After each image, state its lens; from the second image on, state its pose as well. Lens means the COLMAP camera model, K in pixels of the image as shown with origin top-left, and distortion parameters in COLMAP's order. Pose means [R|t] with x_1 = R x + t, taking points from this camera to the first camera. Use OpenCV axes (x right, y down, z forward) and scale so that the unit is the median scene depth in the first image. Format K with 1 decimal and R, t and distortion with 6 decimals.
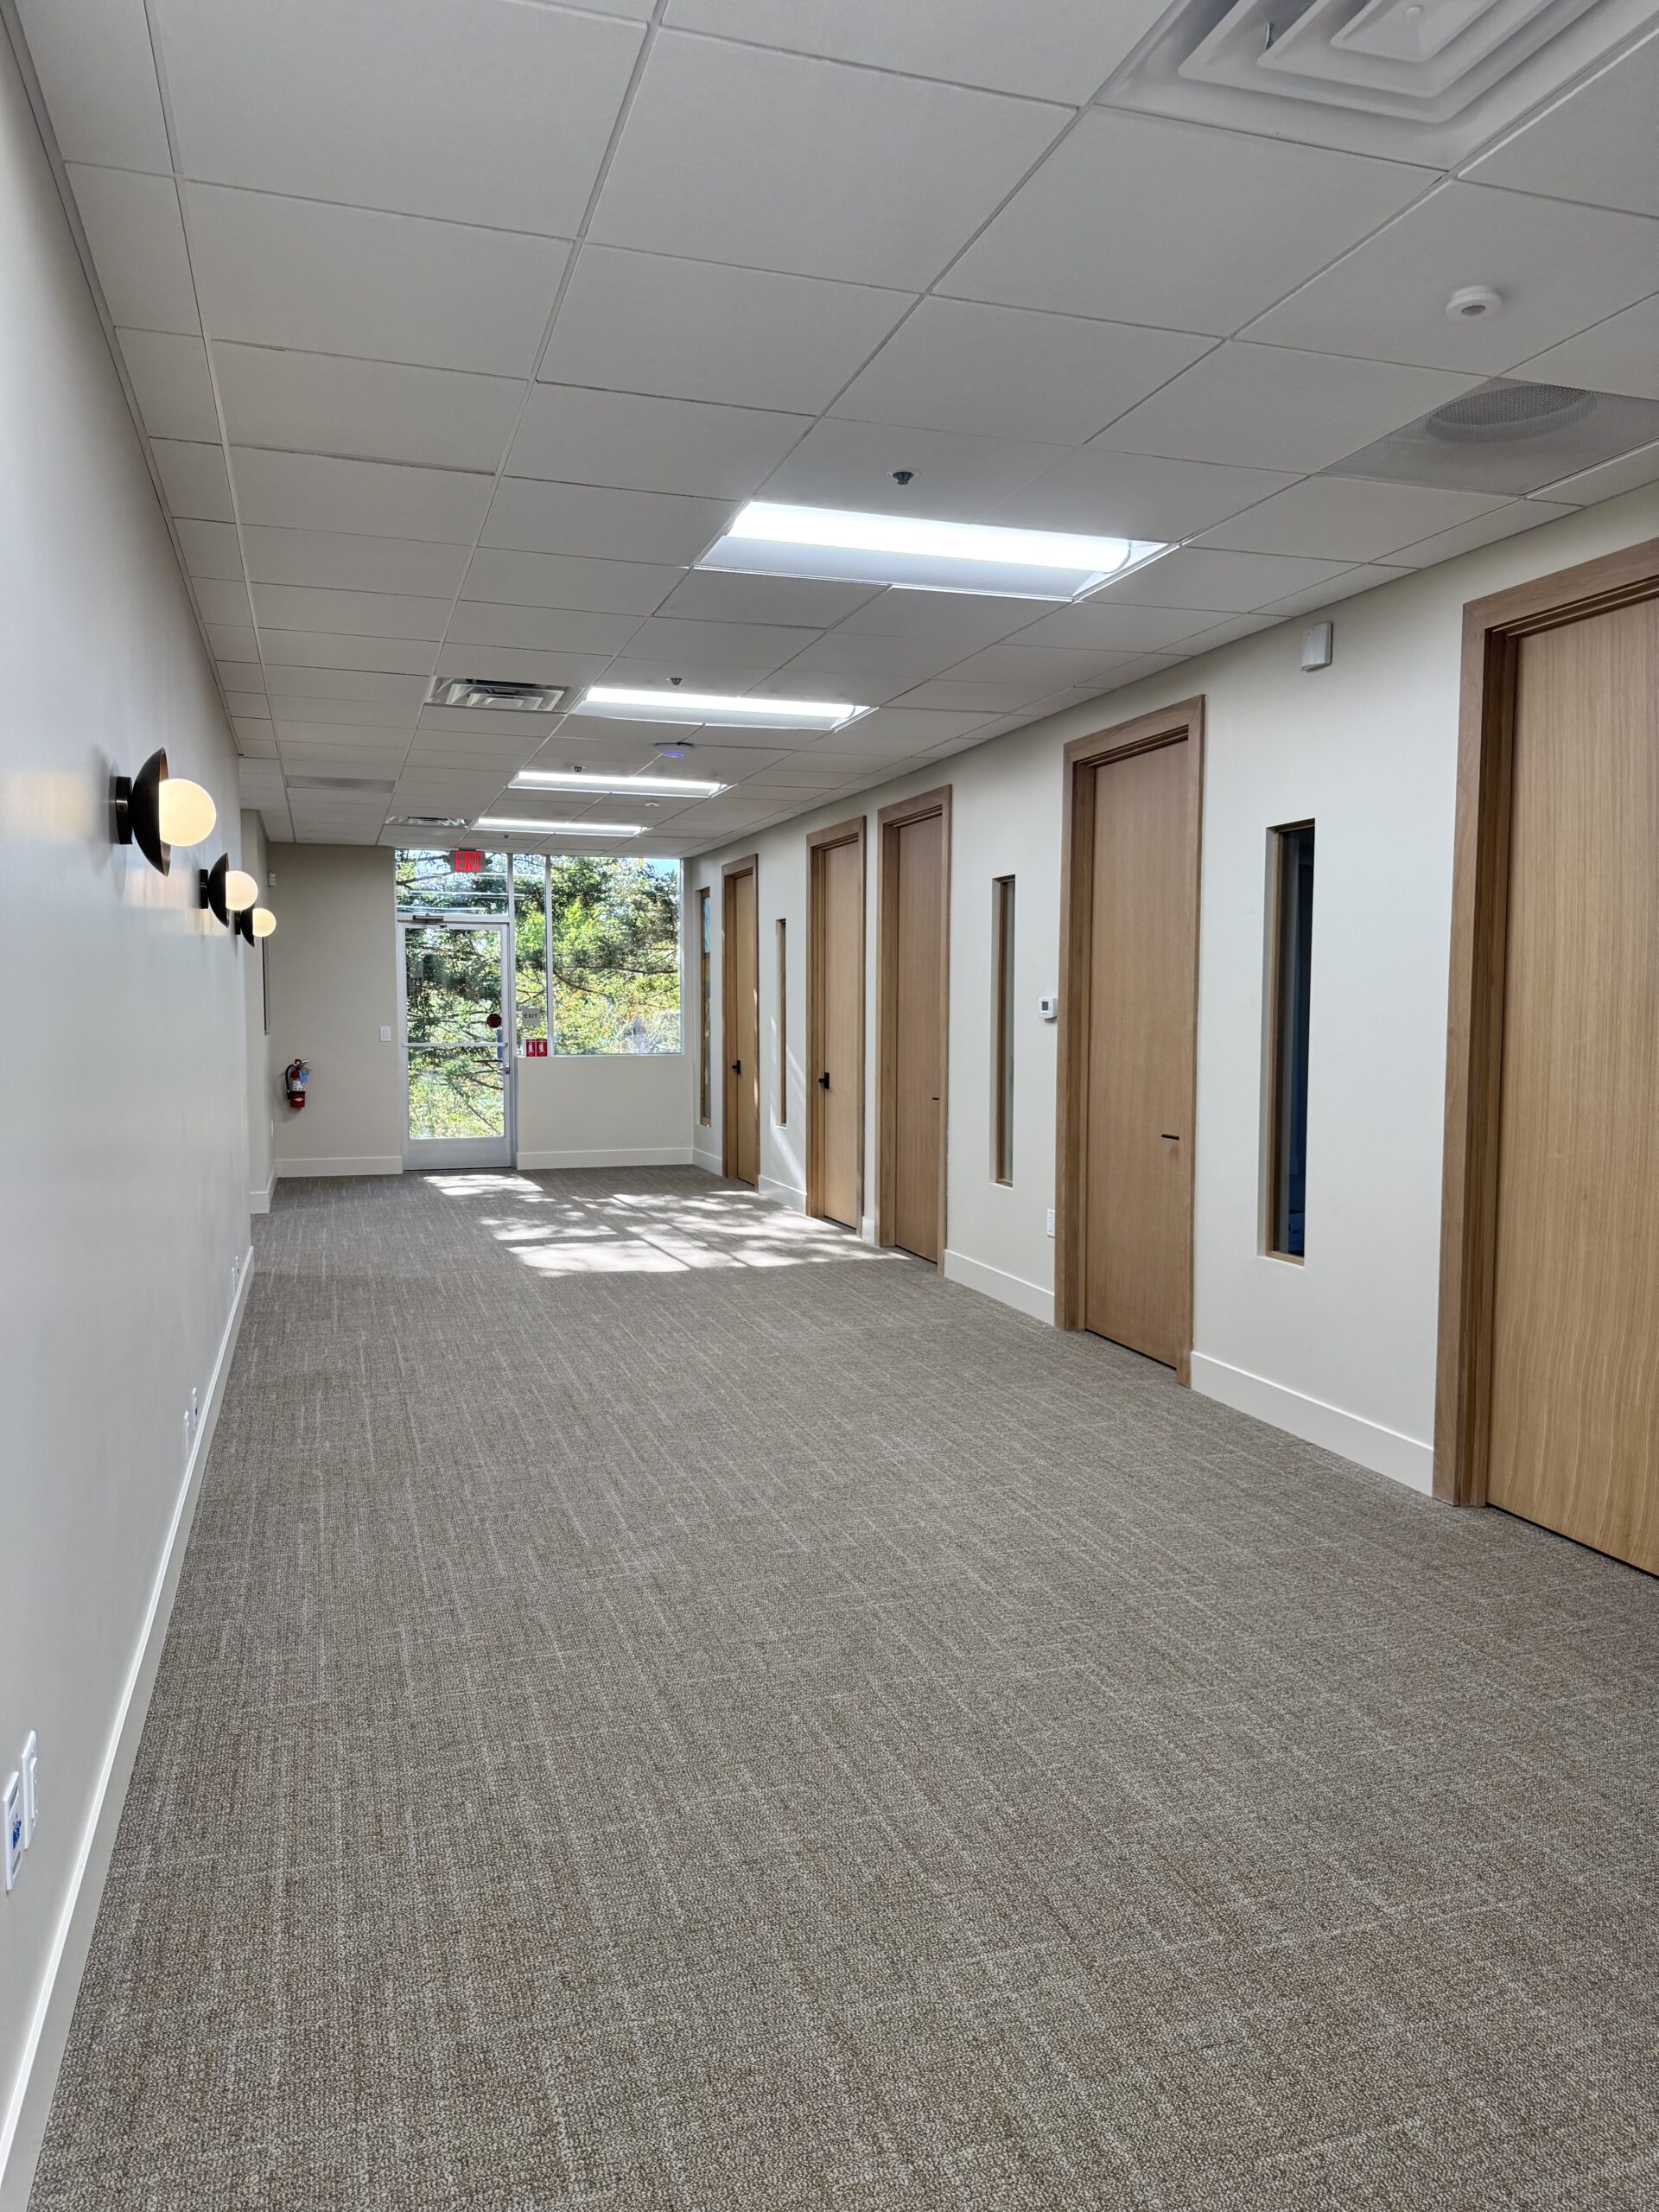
lens RADIAL K [[1540.7, 0, 814.2], [0, 1540.7, 1115.9], [0, 0, 1]] dist [0.093467, -0.119208]
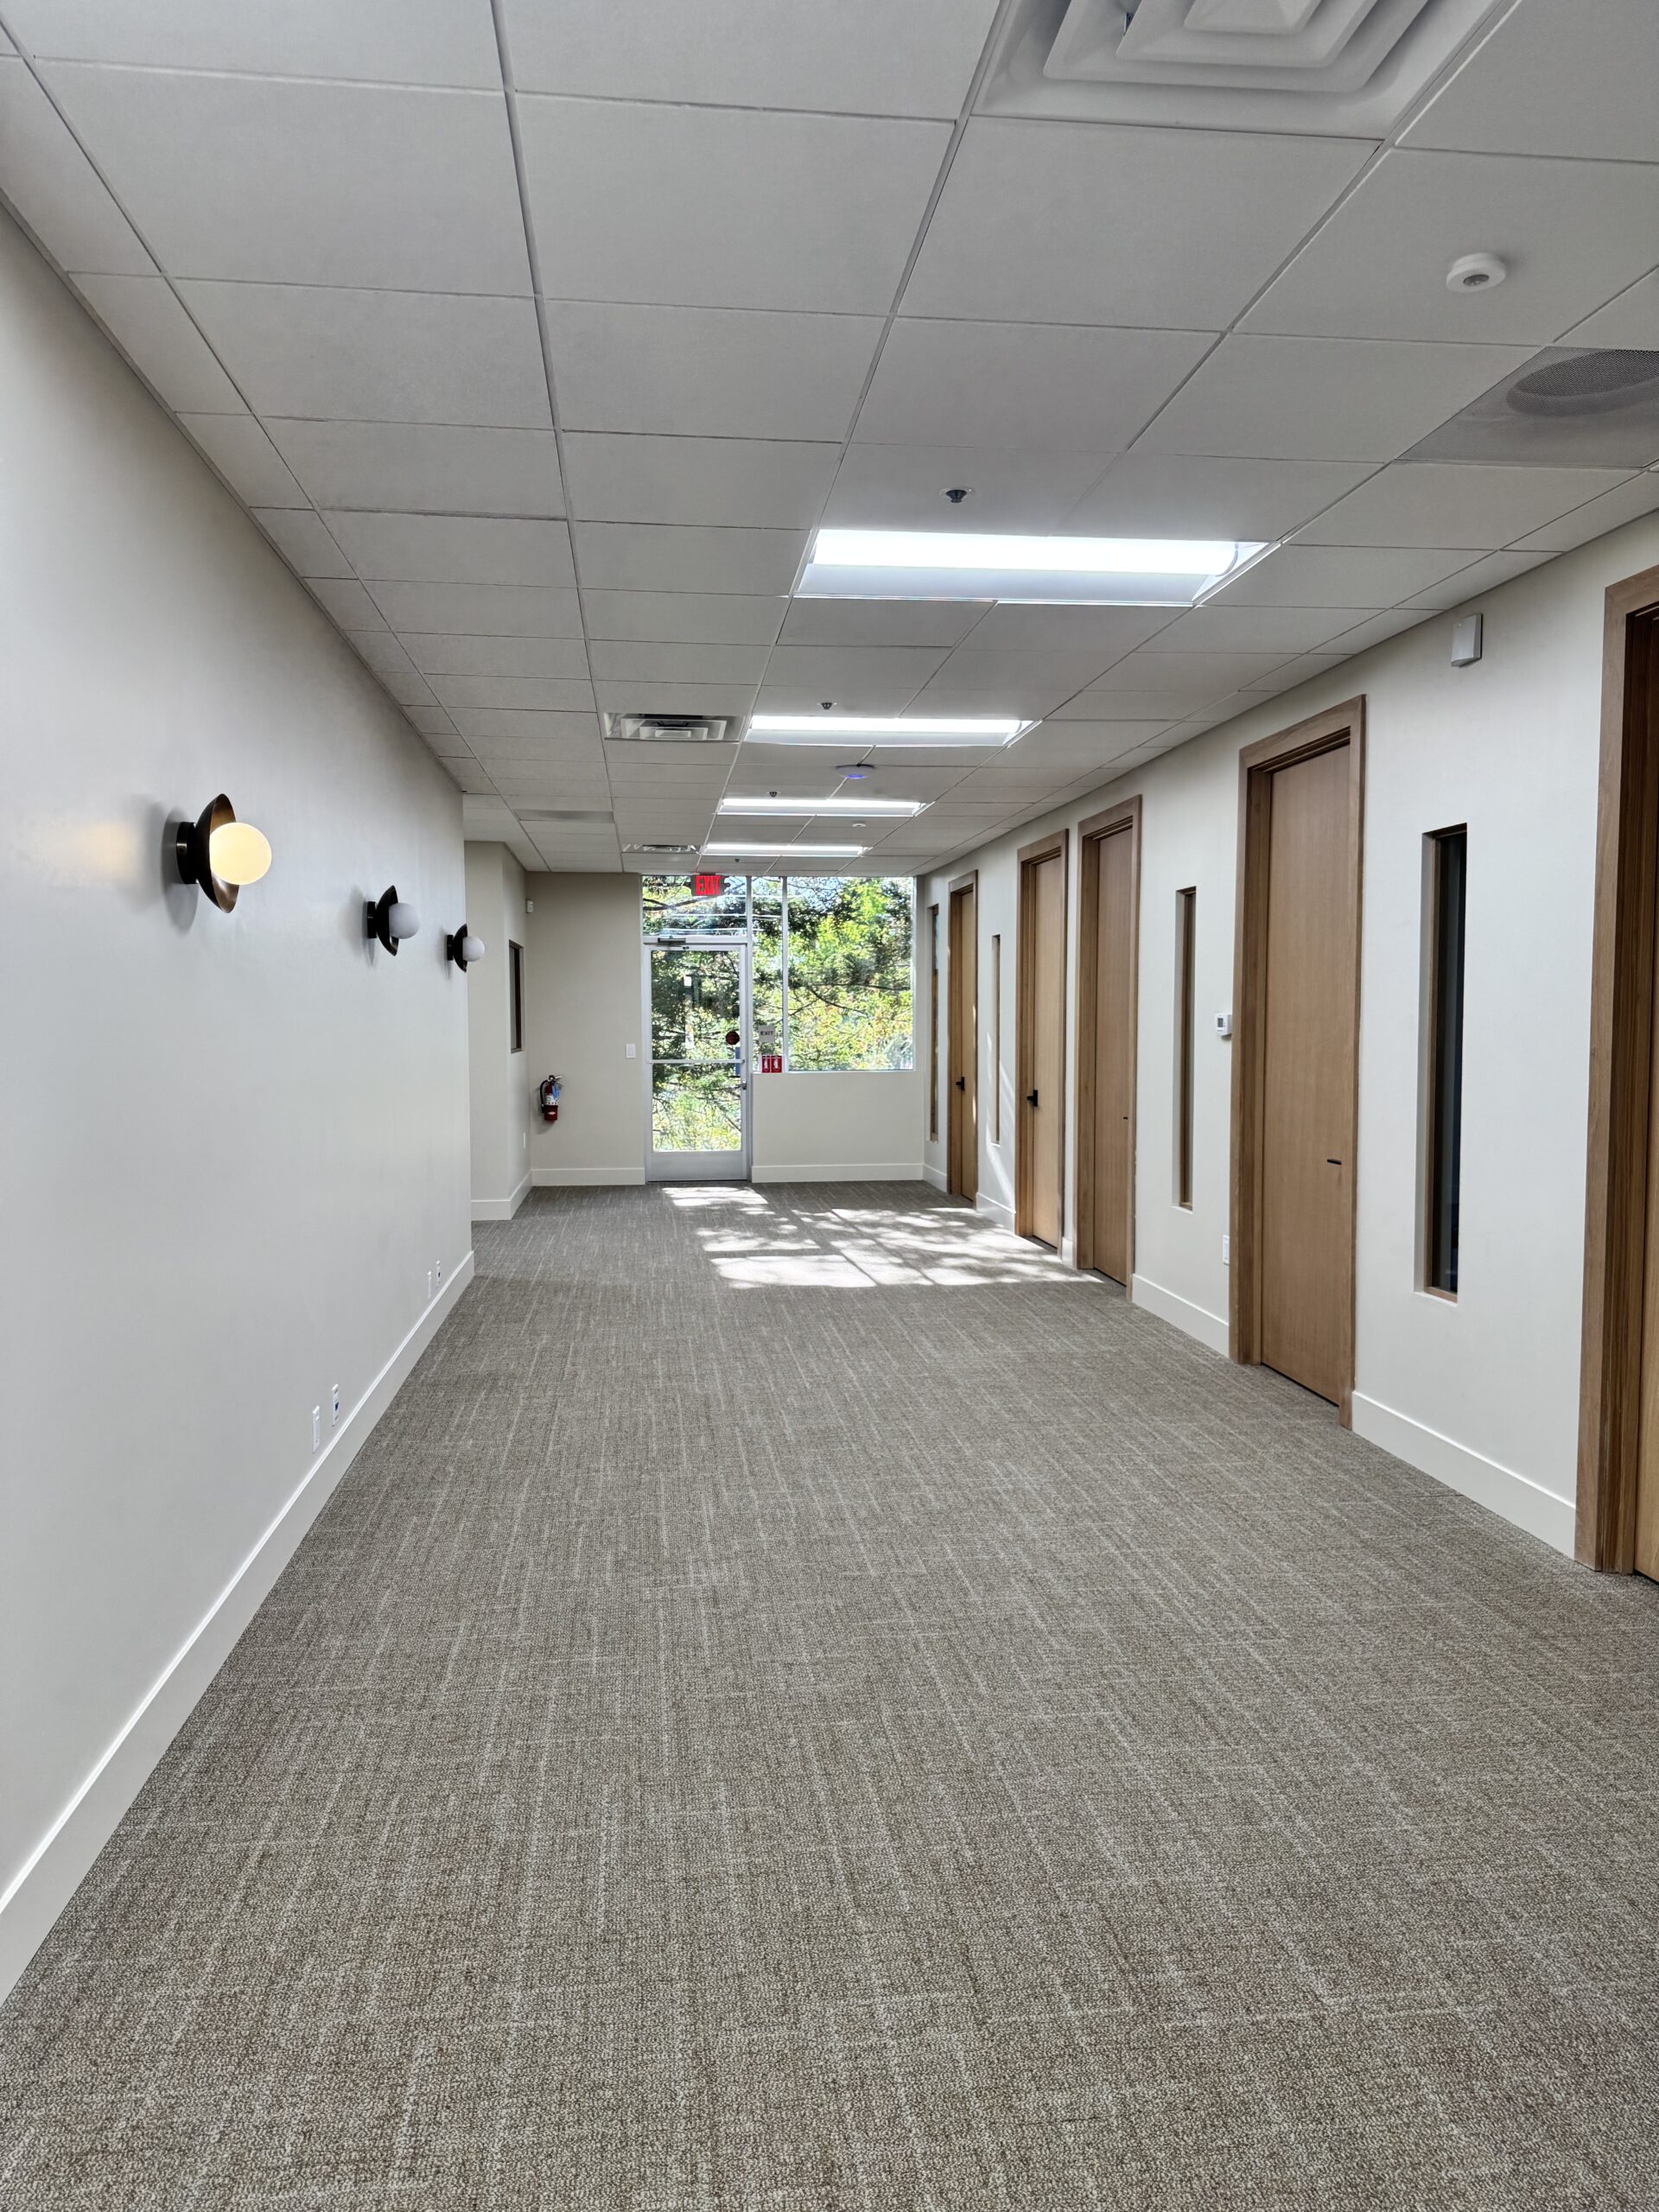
lens RADIAL K [[1535.8, 0, 822.6], [0, 1535.8, 1123.0], [0, 0, 1]] dist [0.079933, -0.099626]
pose [[0.980728, 0.007571, -0.195233, 0.141647], [-0.008245, 0.999963, -0.002640, -0.006719], [0.195206, 0.004199, 0.980753, 0.015499]]
